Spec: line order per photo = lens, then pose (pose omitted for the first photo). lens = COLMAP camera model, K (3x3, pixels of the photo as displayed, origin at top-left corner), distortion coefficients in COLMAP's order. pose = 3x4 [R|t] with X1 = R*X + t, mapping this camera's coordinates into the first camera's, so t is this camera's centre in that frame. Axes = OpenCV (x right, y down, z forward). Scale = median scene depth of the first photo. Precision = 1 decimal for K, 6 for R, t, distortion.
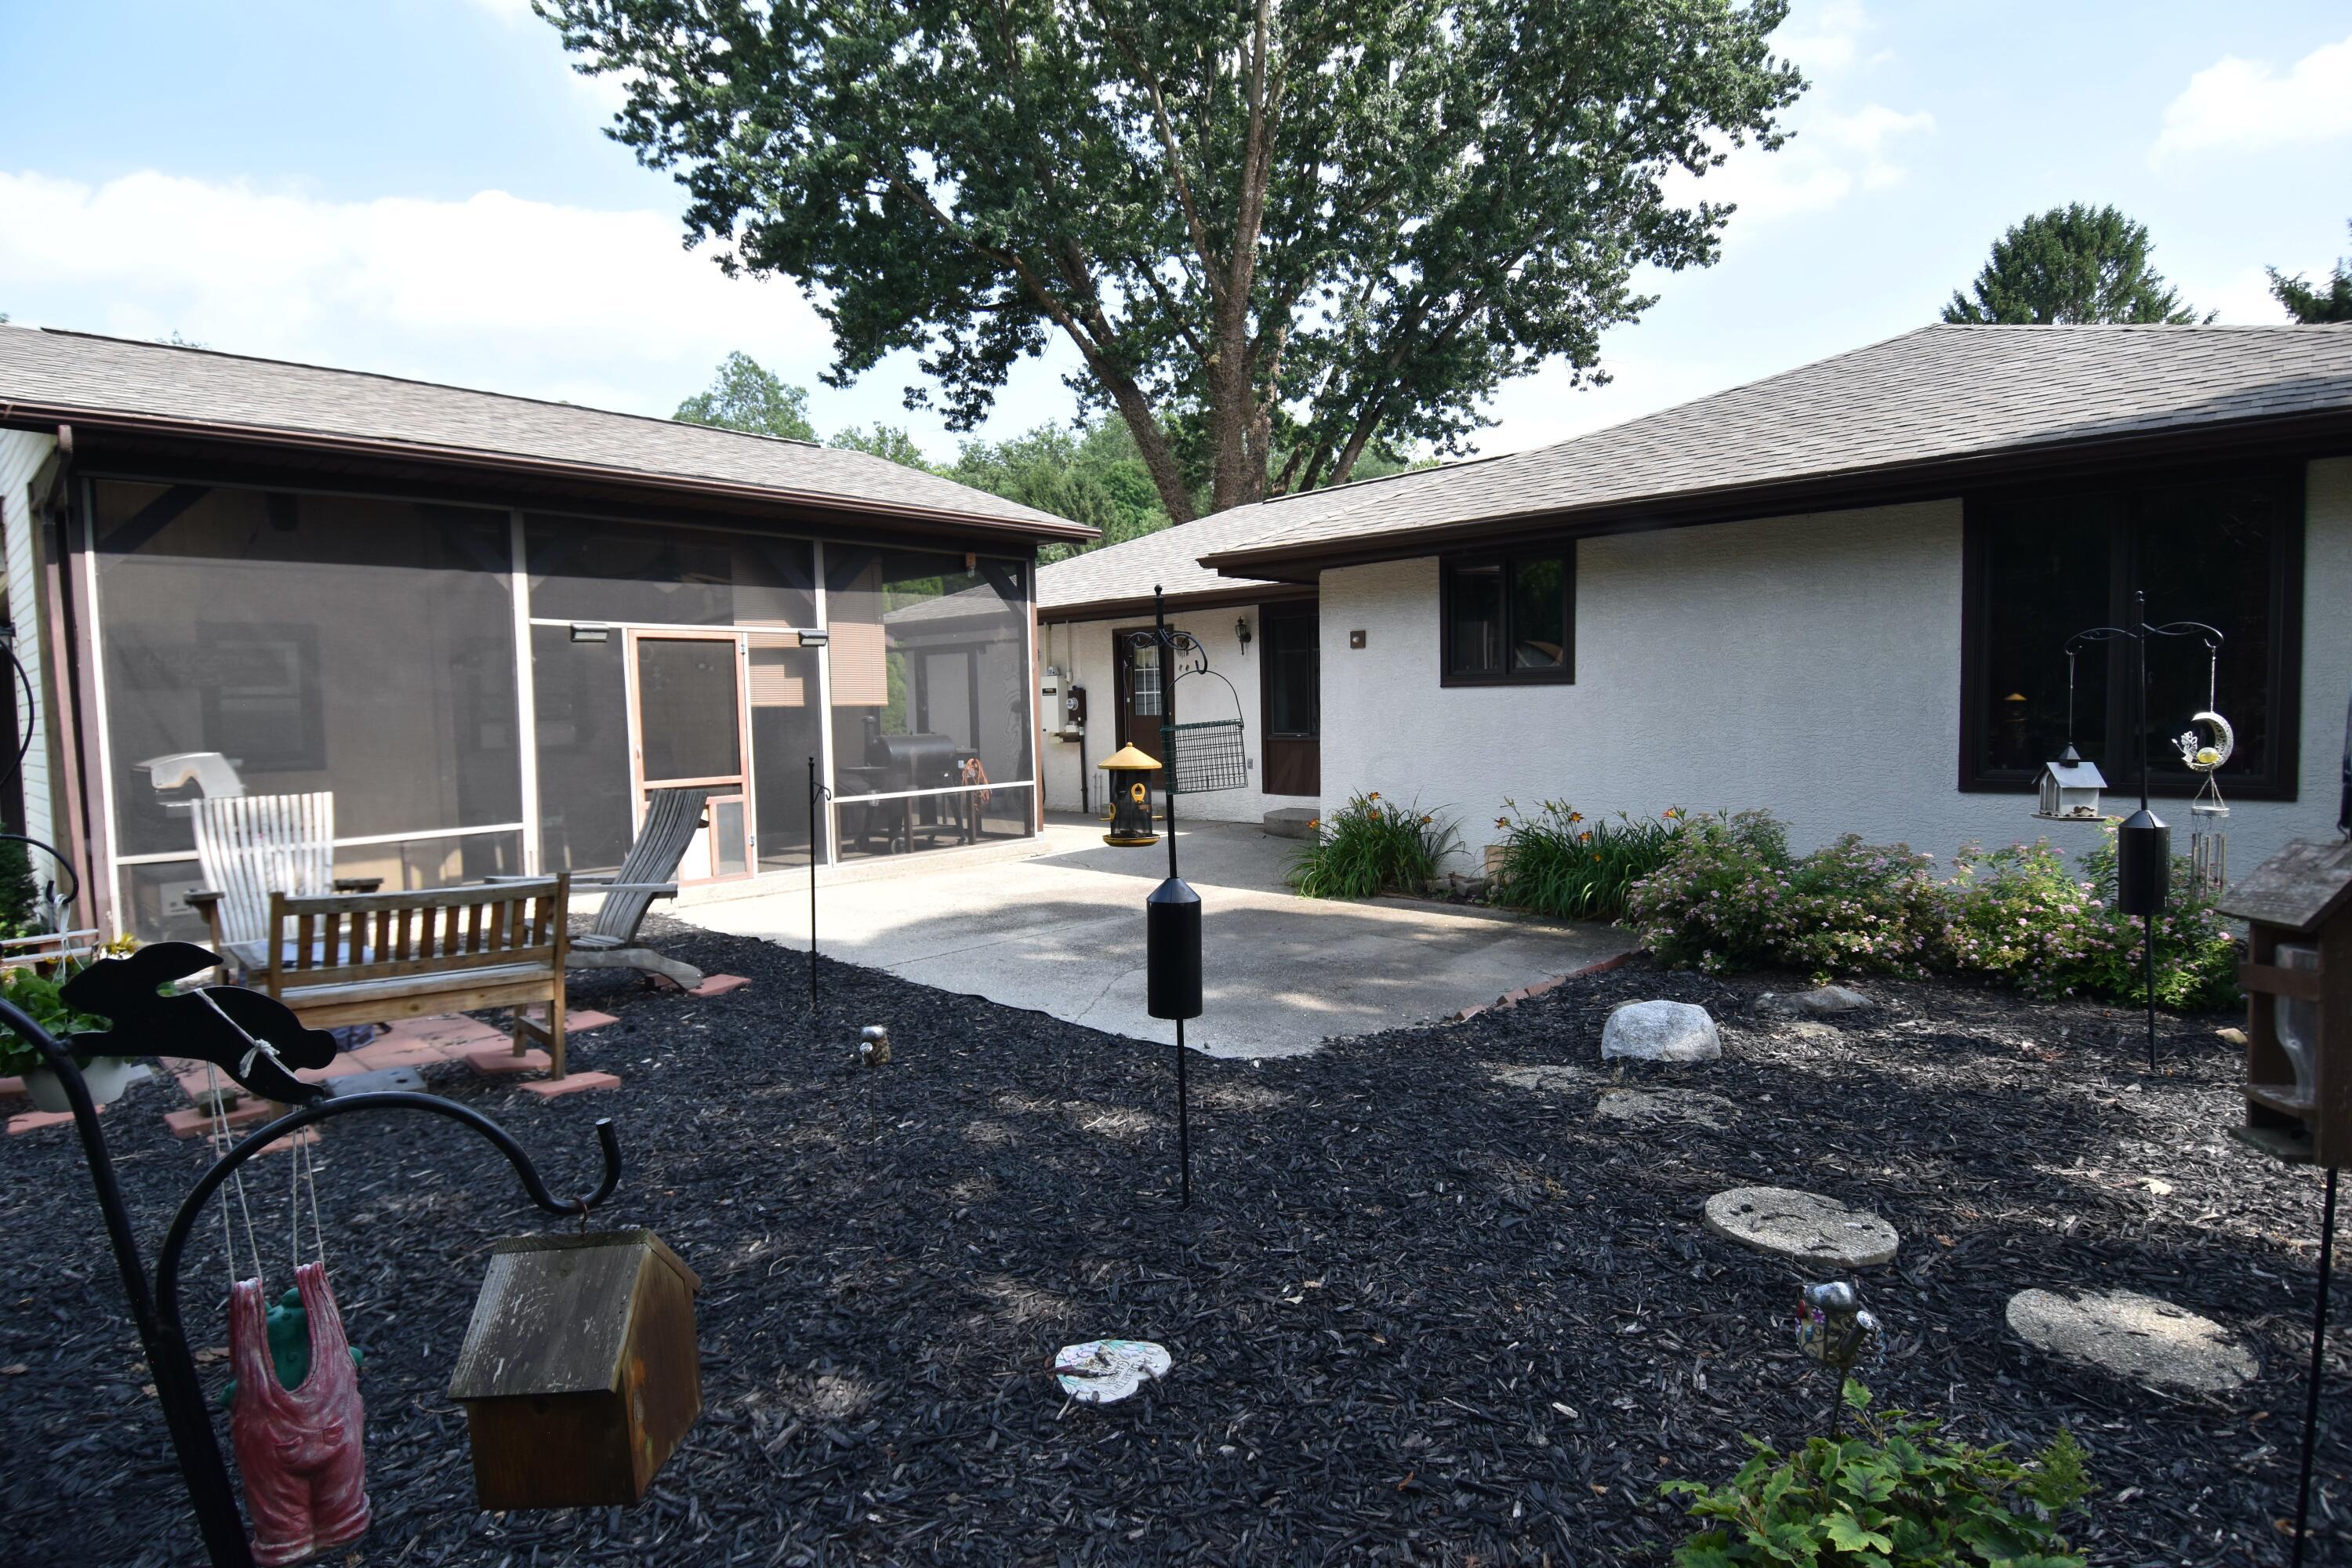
lens RADIAL K [[1208.3, 0, 1179.3], [0, 1208.3, 784.0], [0, 0, 1]] dist [0.056222, -0.063138]
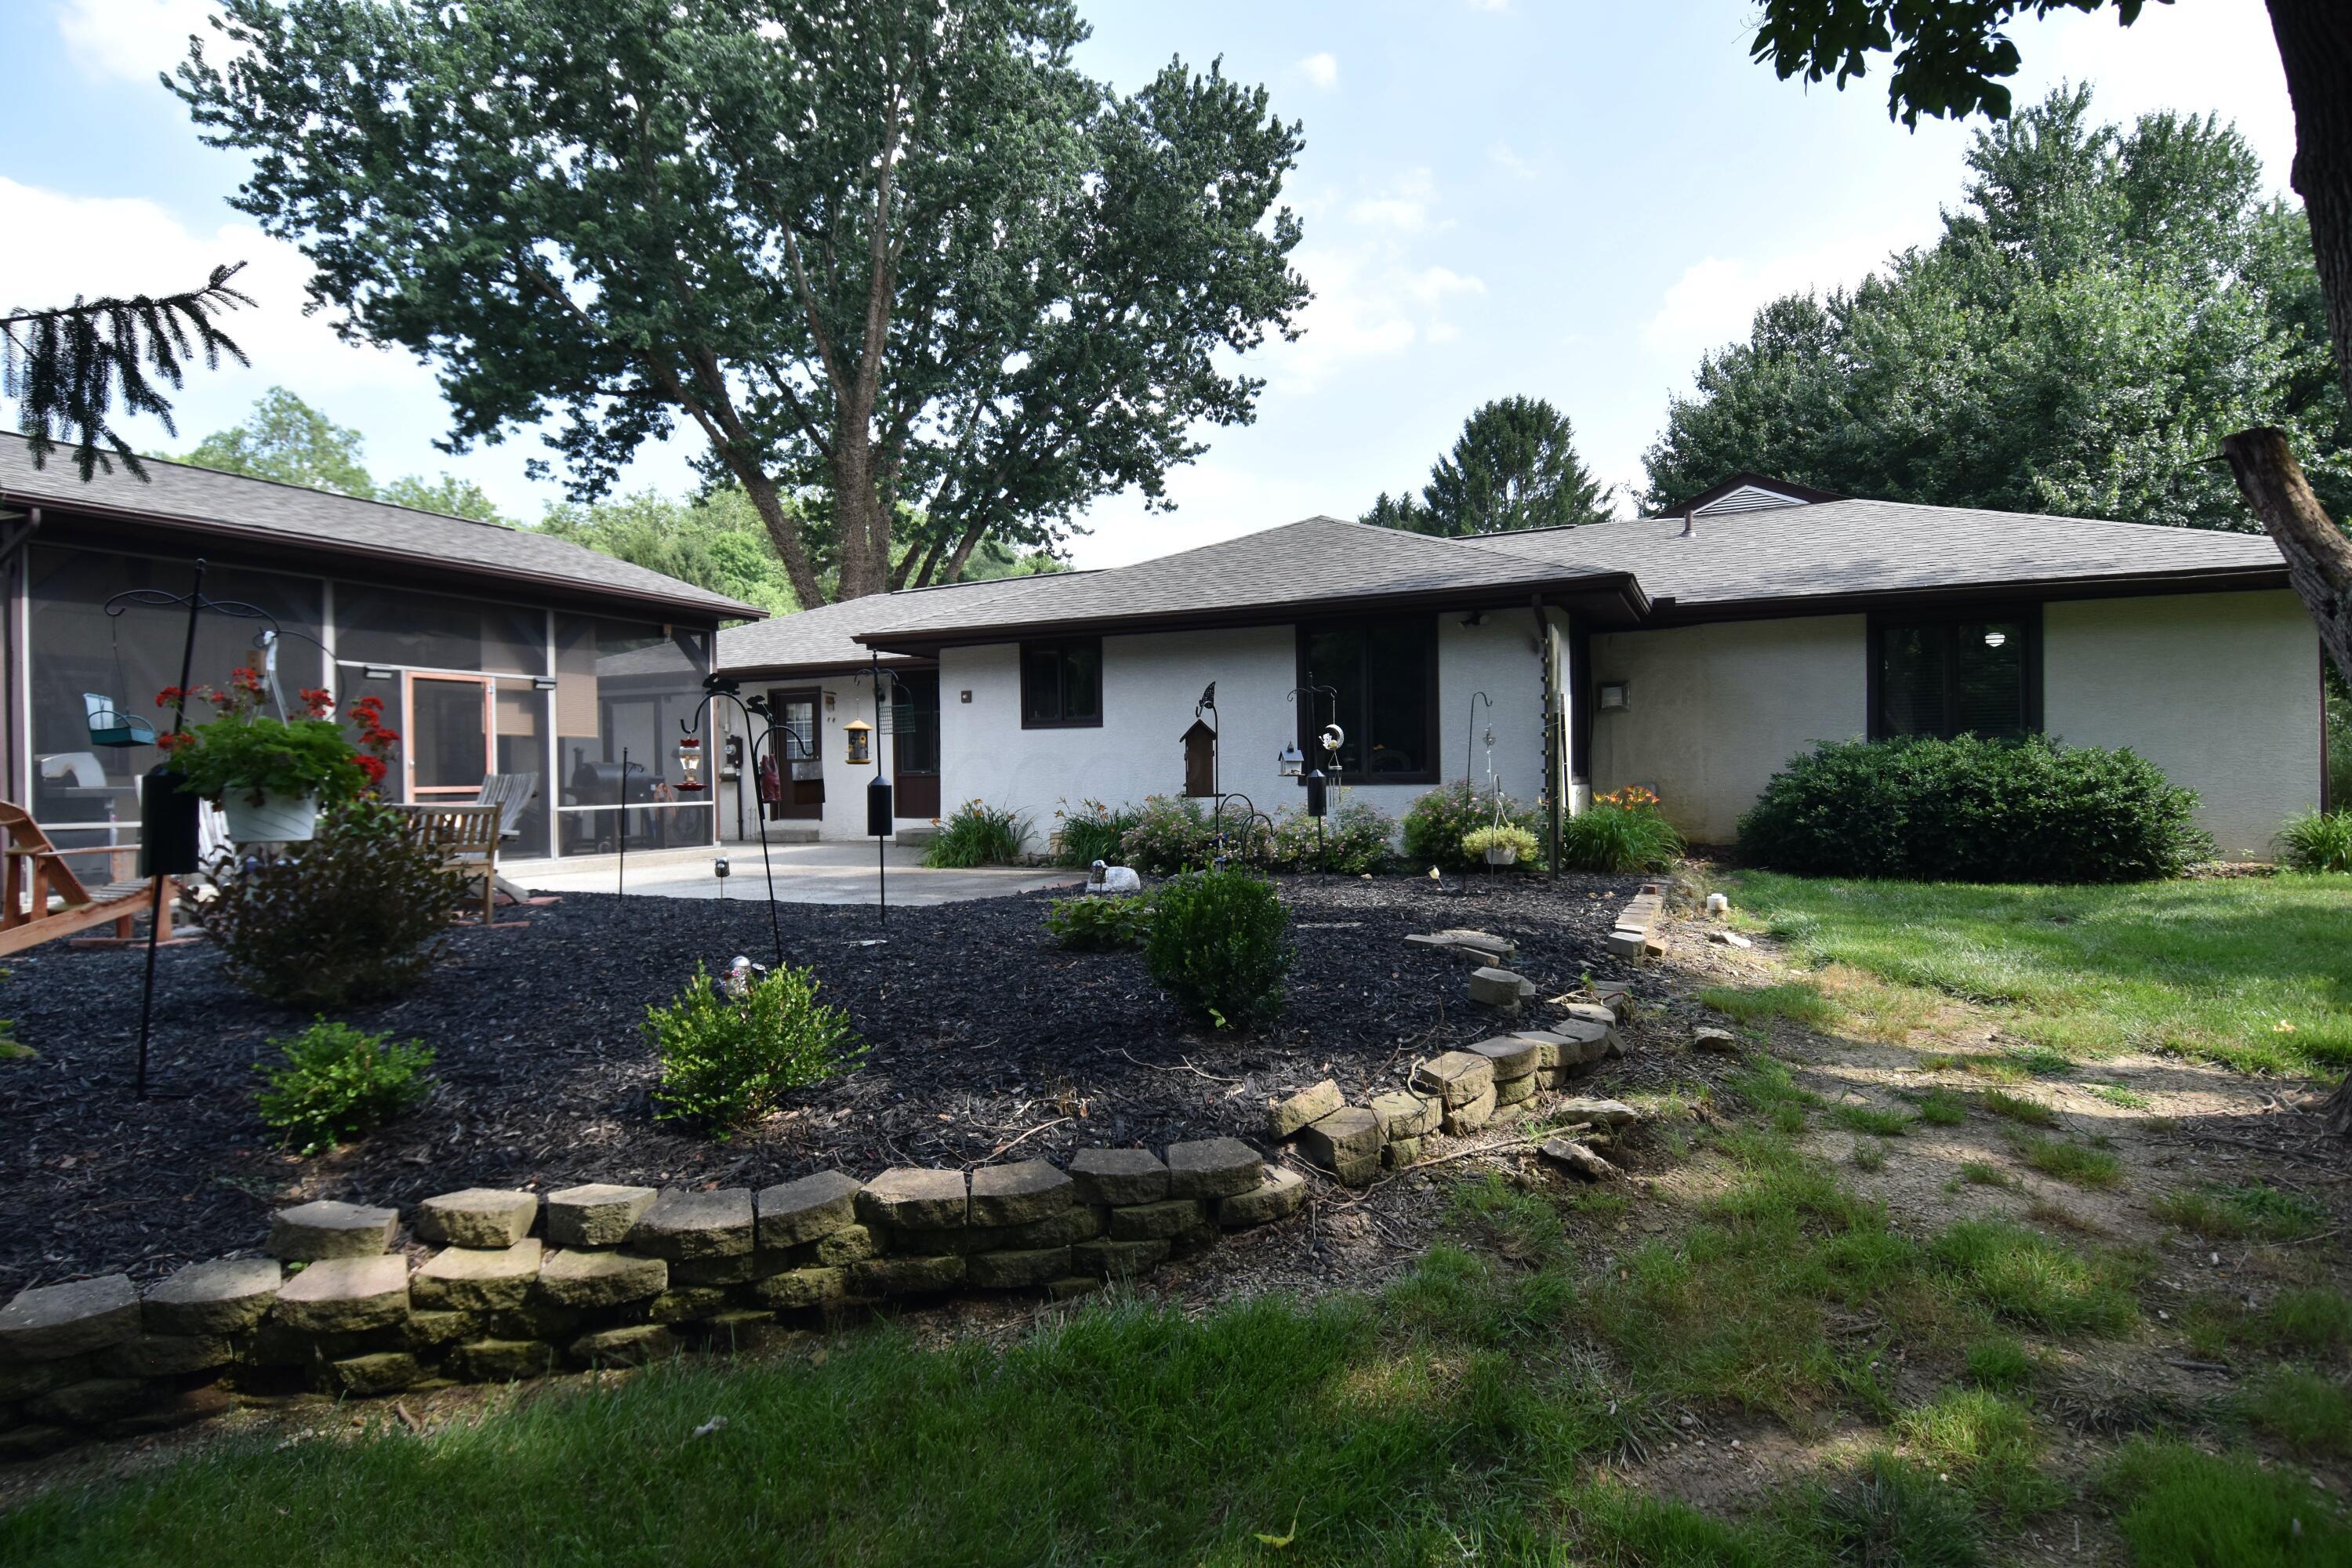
lens RADIAL K [[1208.3, 0, 1179.3], [0, 1208.3, 784.0], [0, 0, 1]] dist [0.056222, -0.063138]
pose [[0.951093, 0.005941, 0.308847, -0.018224], [0.014883, 0.997773, -0.065025, 0.026446], [-0.308546, 0.066441, 0.948886, -0.143239]]
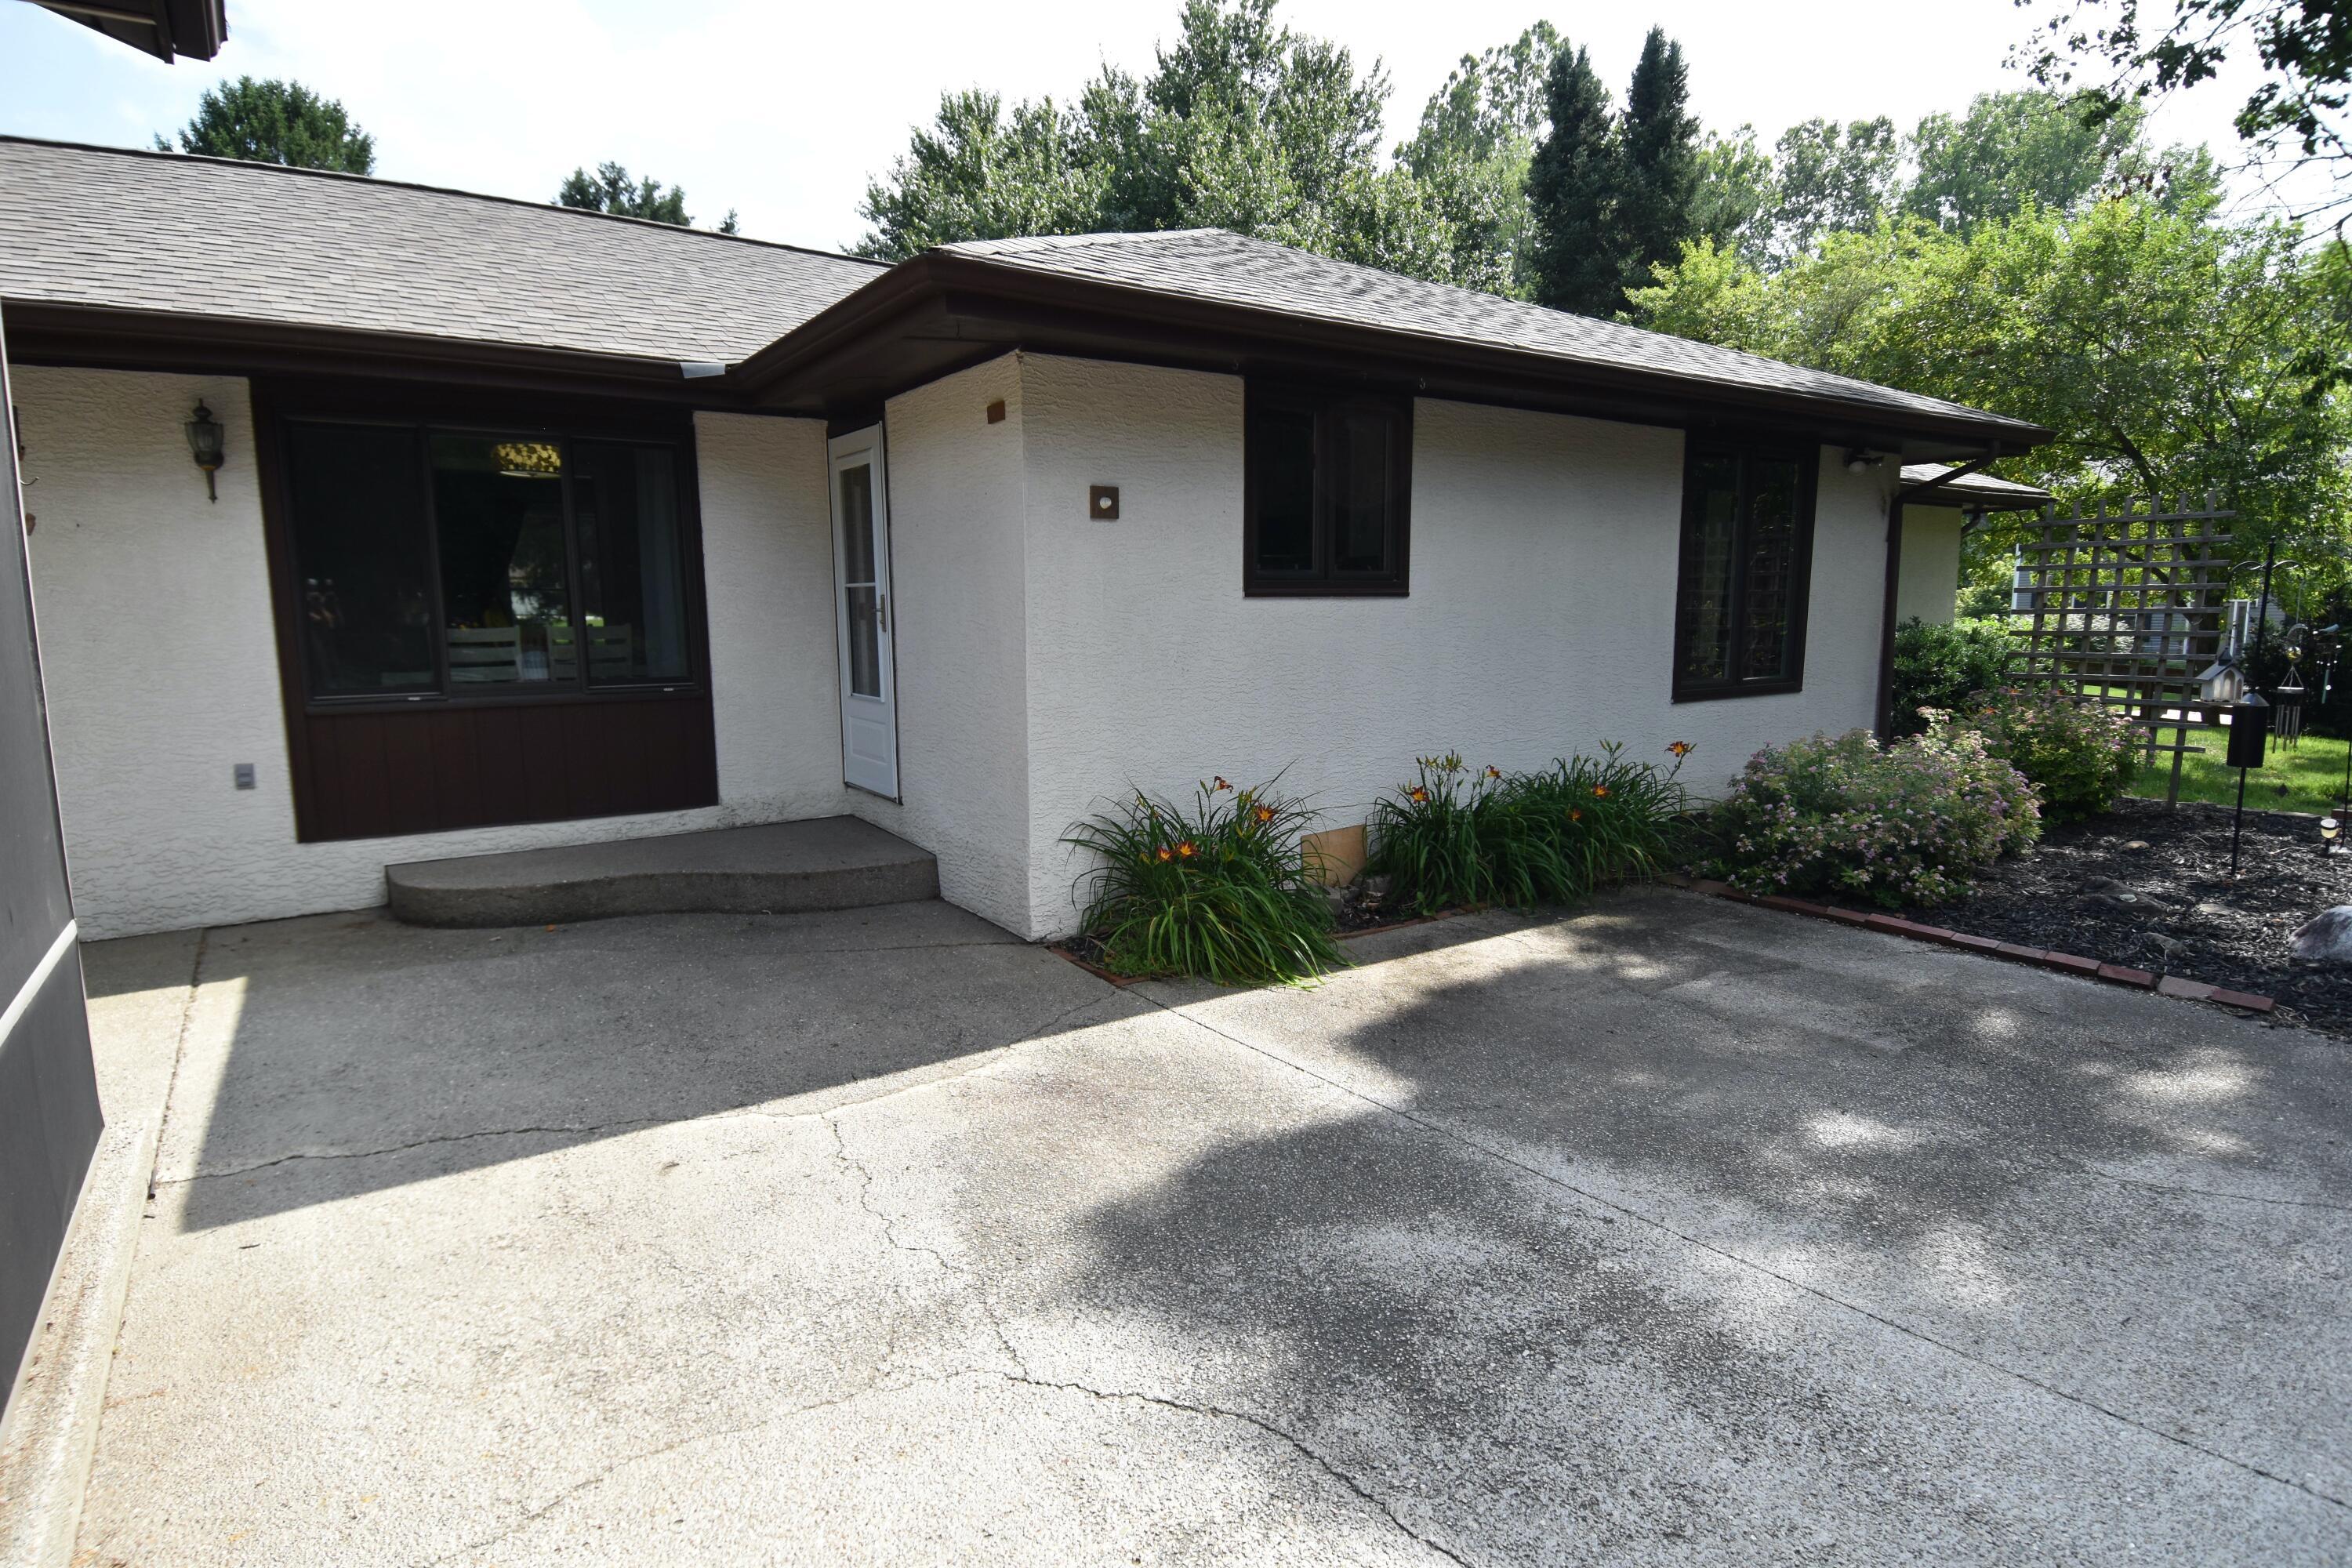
lens RADIAL K [[1208.3, 0, 1179.3], [0, 1208.3, 784.0], [0, 0, 1]] dist [0.056222, -0.063138]
pose [[0.195056, -0.126539, 0.972595, -0.120850], [0.070802, 0.990872, 0.114717, -0.017482], [-0.978233, 0.046486, 0.202235, 0.273011]]
